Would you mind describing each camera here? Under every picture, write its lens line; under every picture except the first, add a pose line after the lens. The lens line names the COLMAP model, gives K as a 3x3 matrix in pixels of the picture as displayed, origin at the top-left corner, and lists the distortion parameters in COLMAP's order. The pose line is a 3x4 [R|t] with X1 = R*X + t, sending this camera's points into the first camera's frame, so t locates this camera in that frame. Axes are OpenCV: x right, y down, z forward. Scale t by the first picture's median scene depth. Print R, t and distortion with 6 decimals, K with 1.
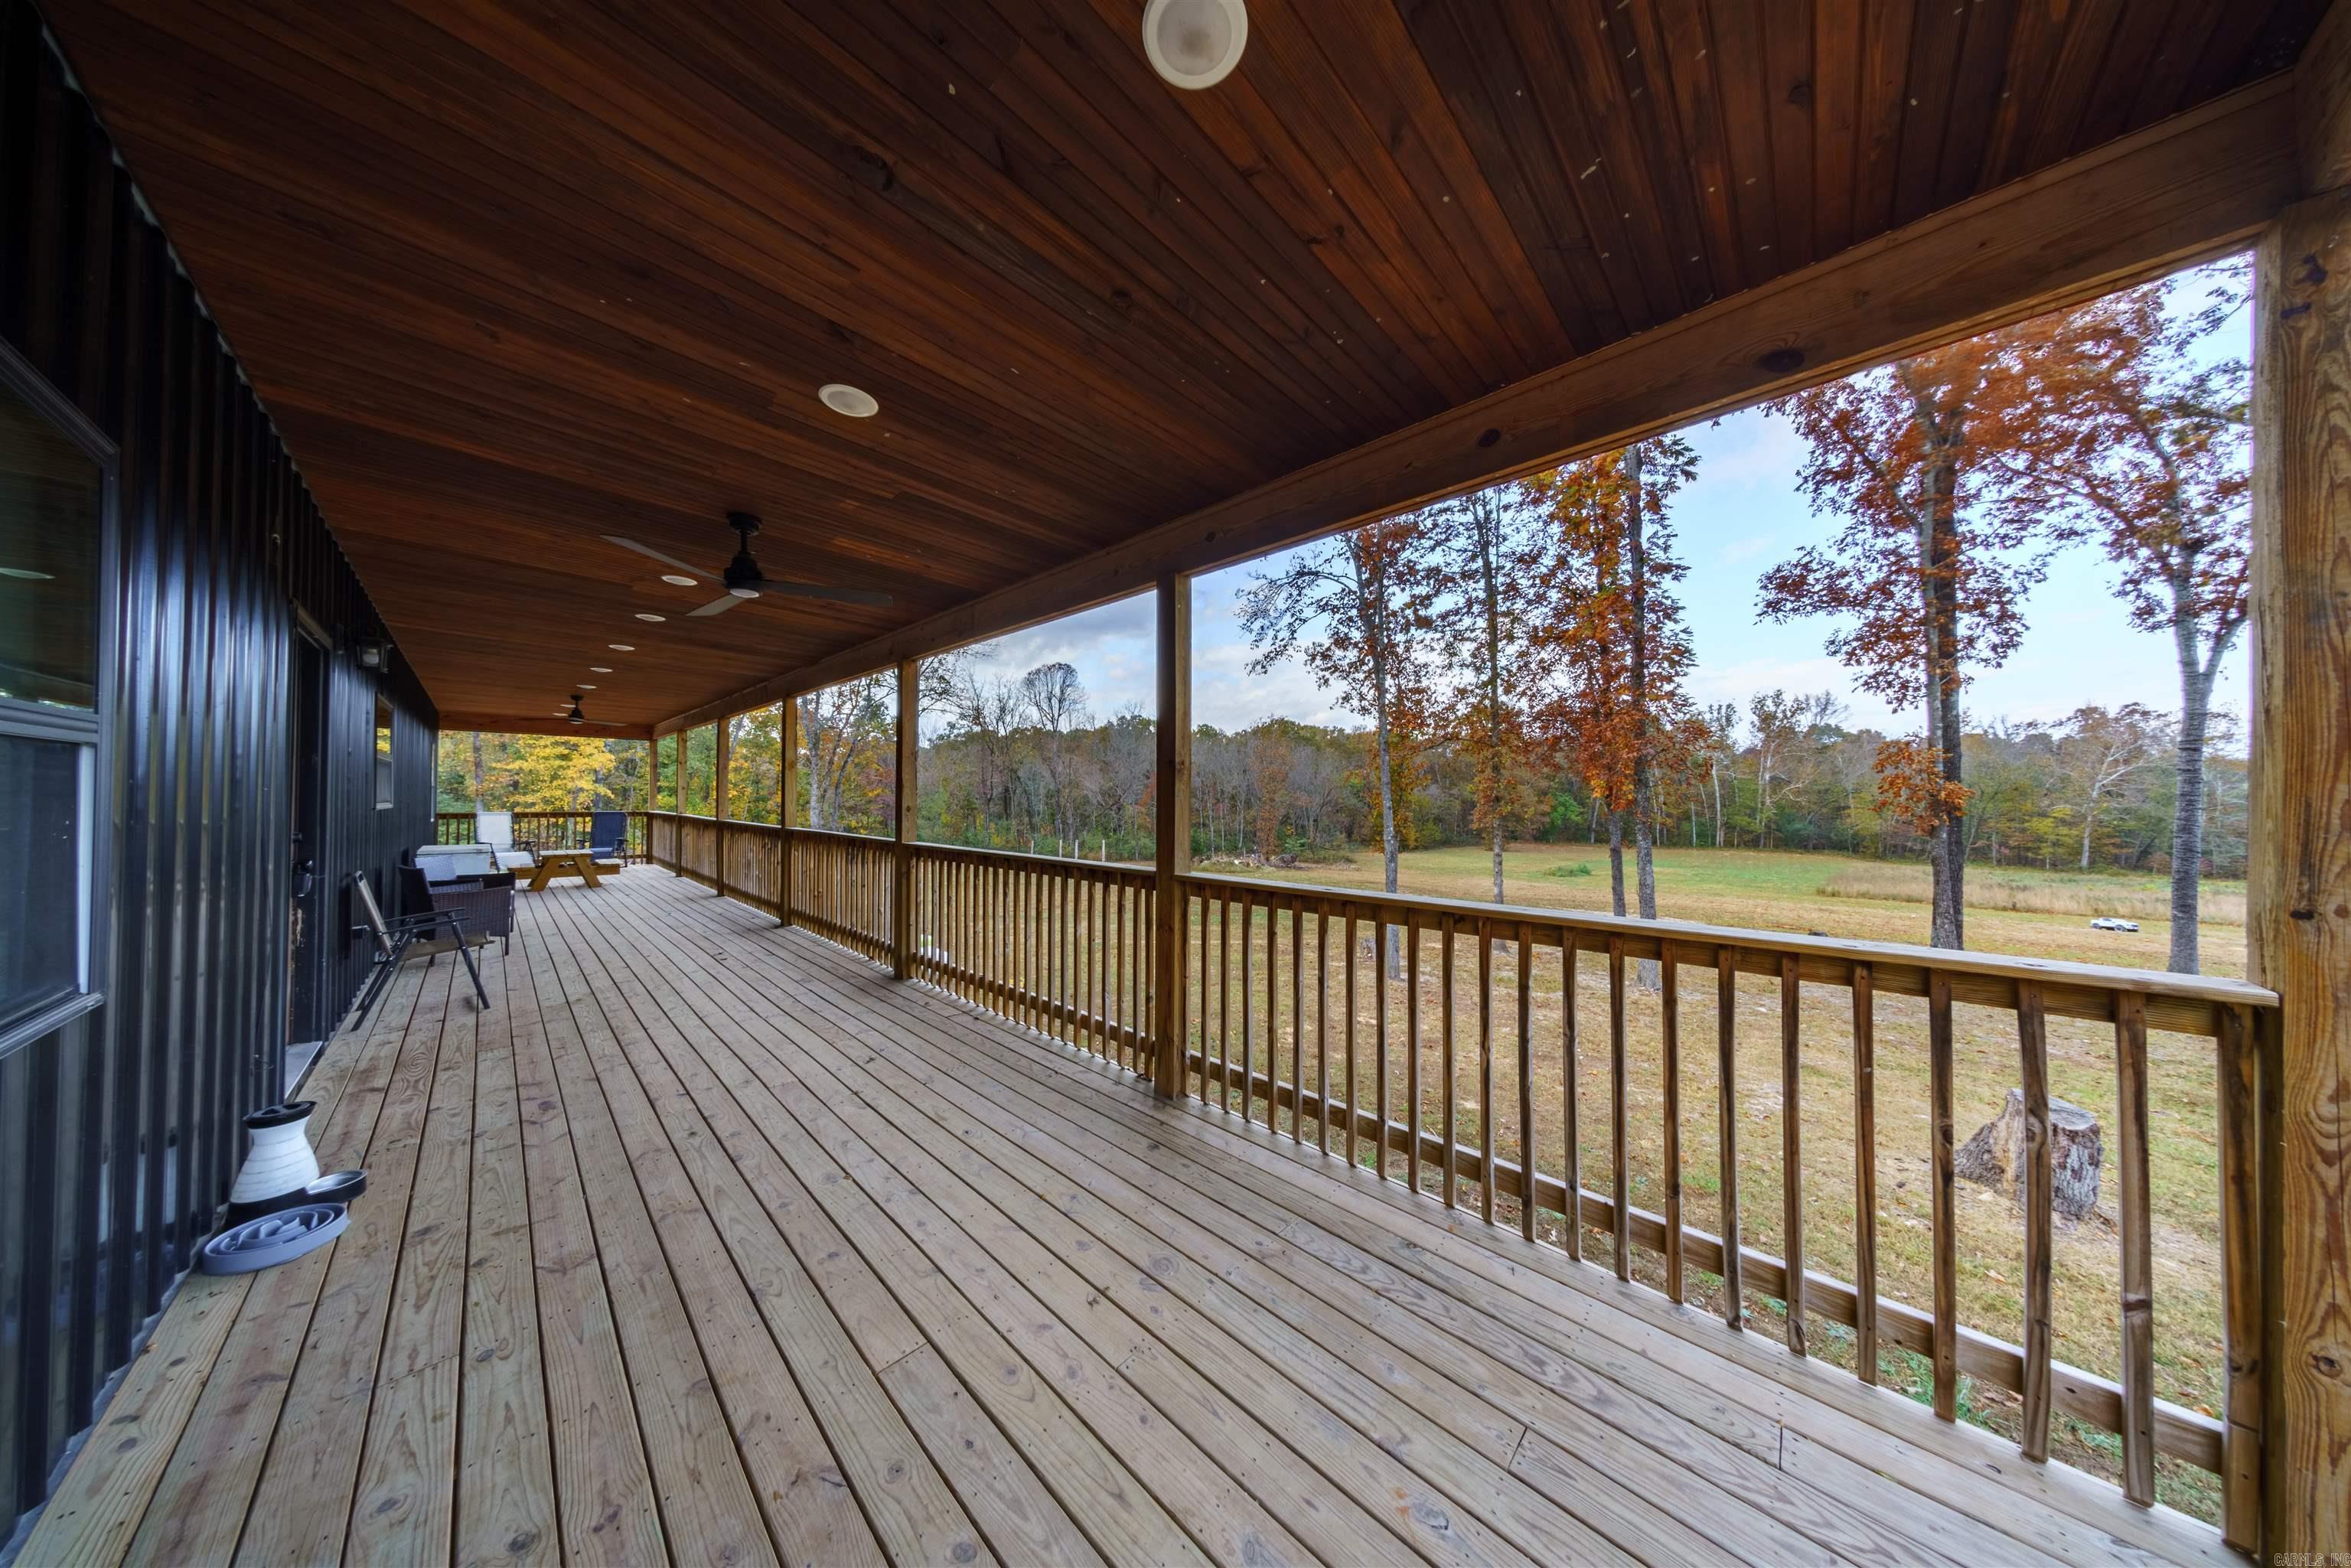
lens RADIAL K [[669.8, 0, 1175.5], [0, 669.8, 784.0], [0, 0, 1]] dist [0.000452, 0.000034]
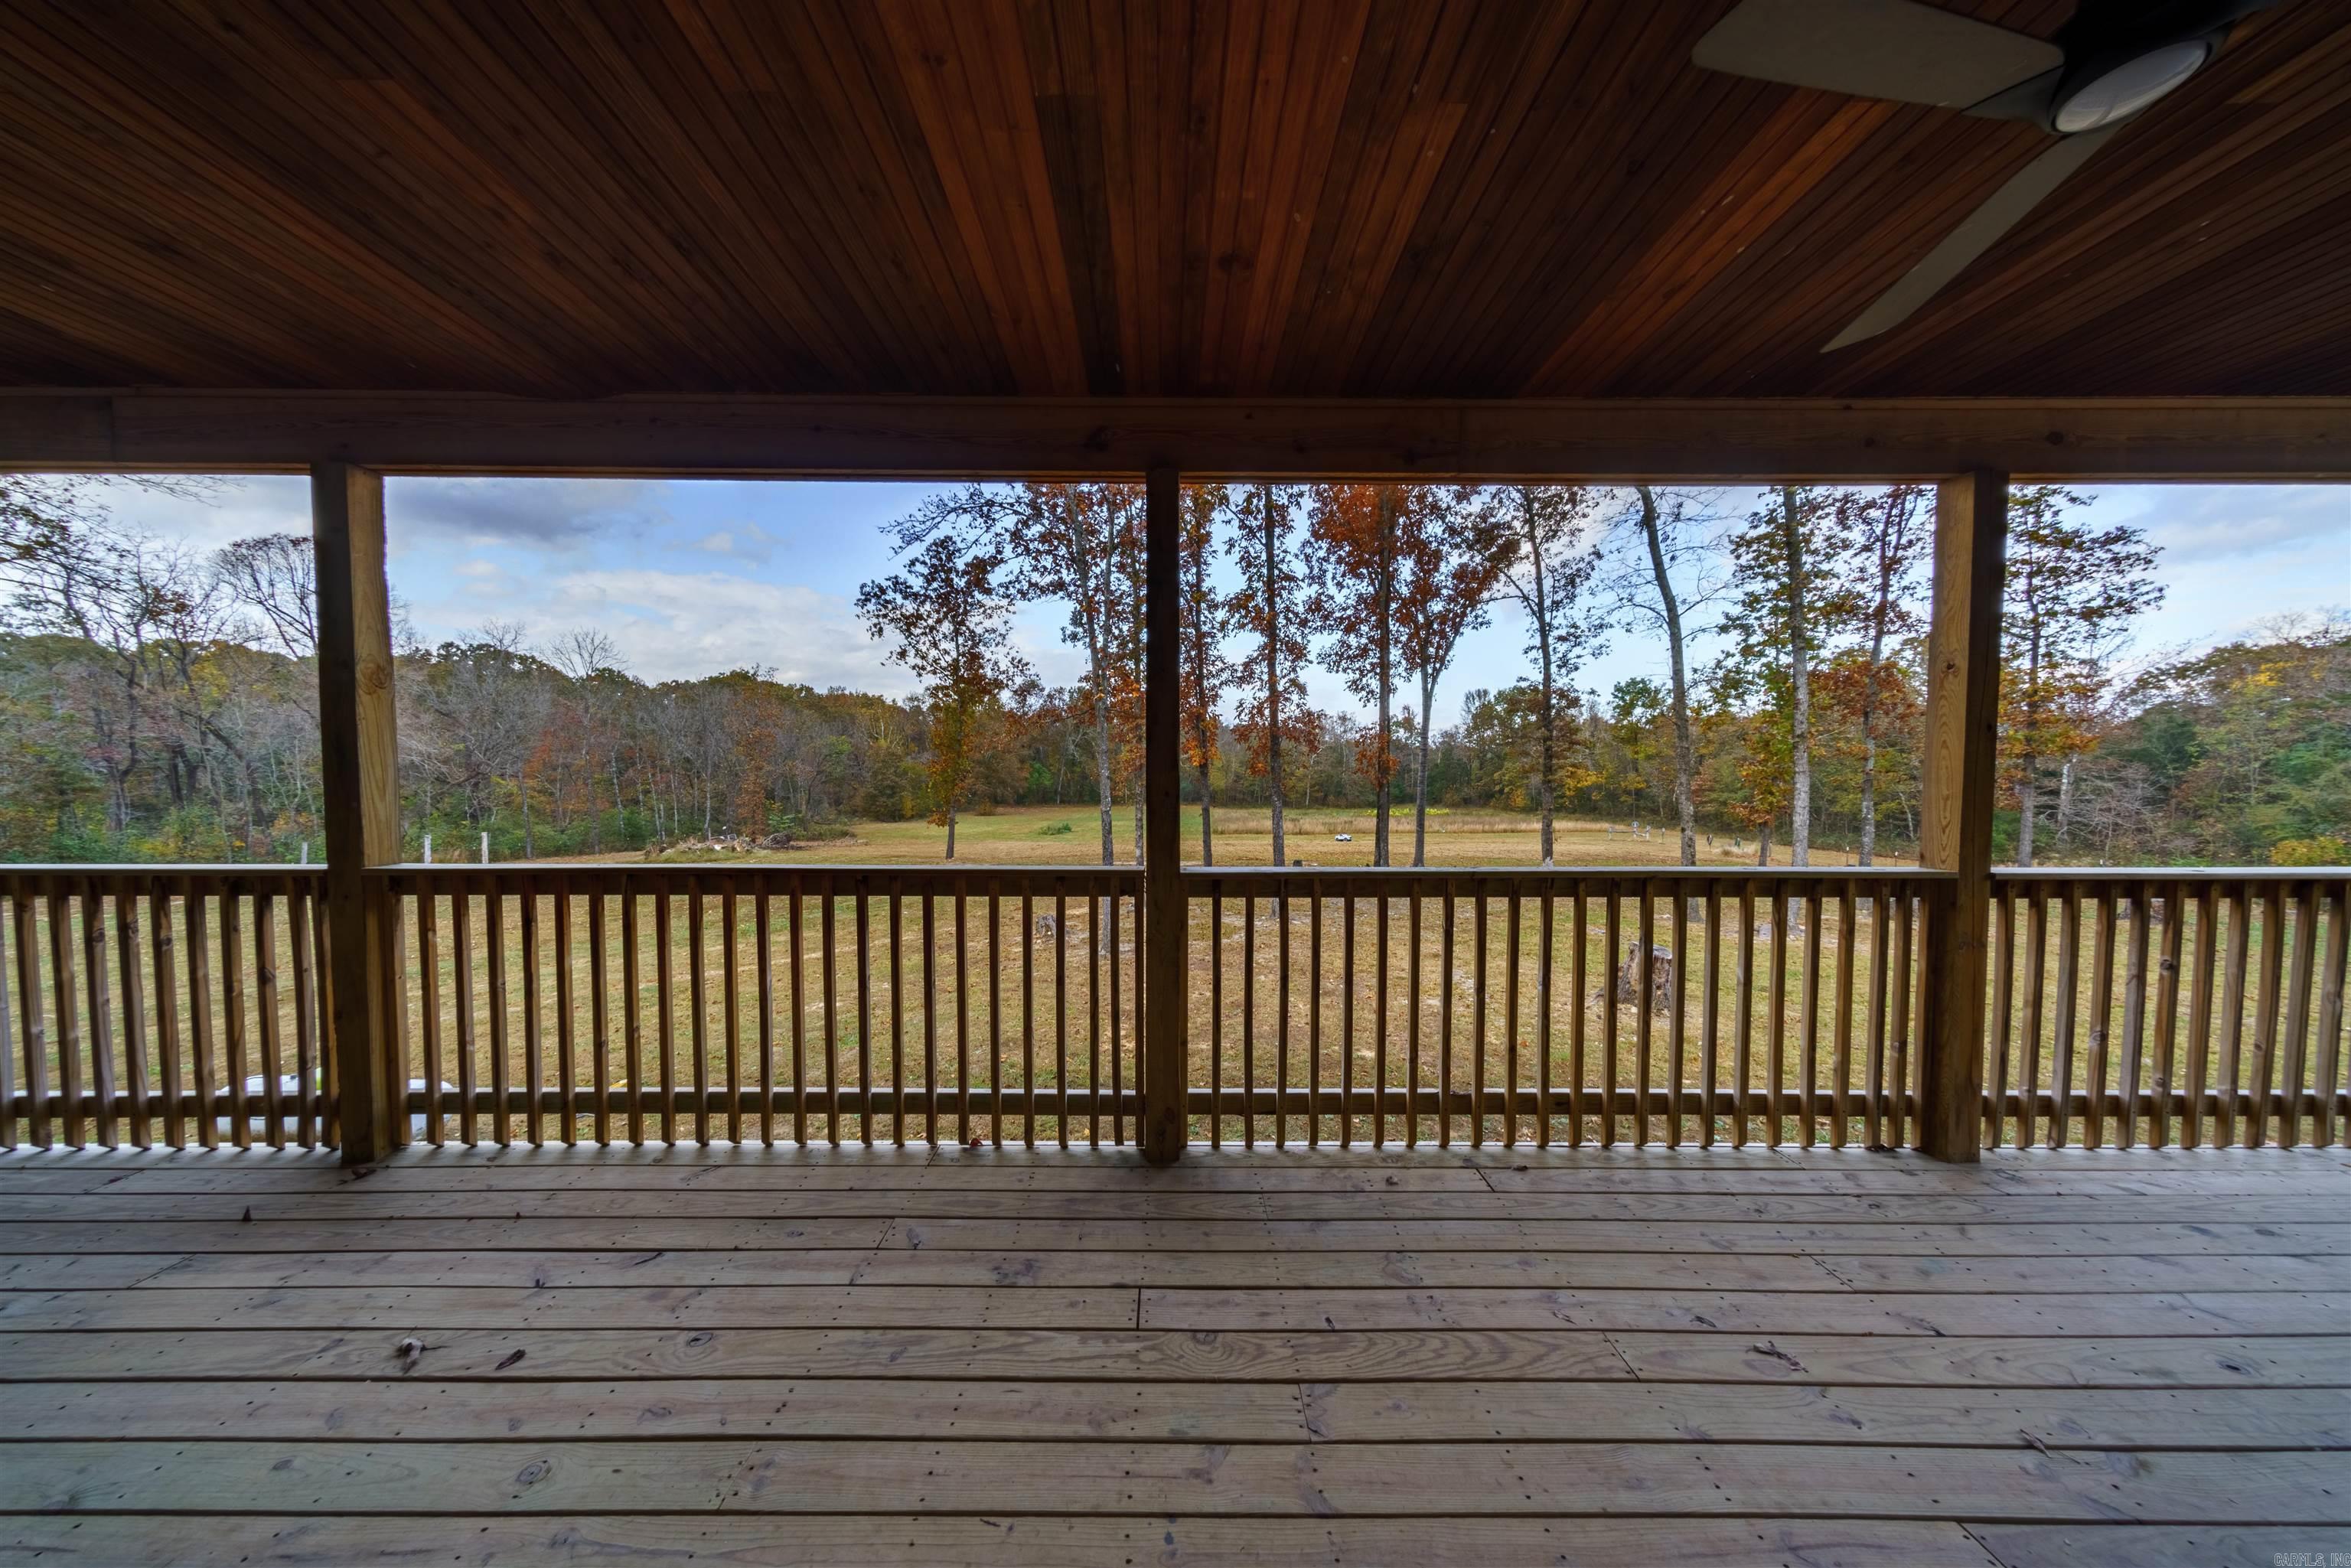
lens RADIAL K [[658.5, 0, 1170.2], [0, 658.5, 829.5], [0, 0, 1]] dist [-0.000472, -0.000001]
pose [[0.720141, -0.070135, 0.690274, -0.091386], [-0.011055, 0.993592, 0.112488, 0.001063], [-0.693740, -0.088638, 0.714751, 0.088230]]
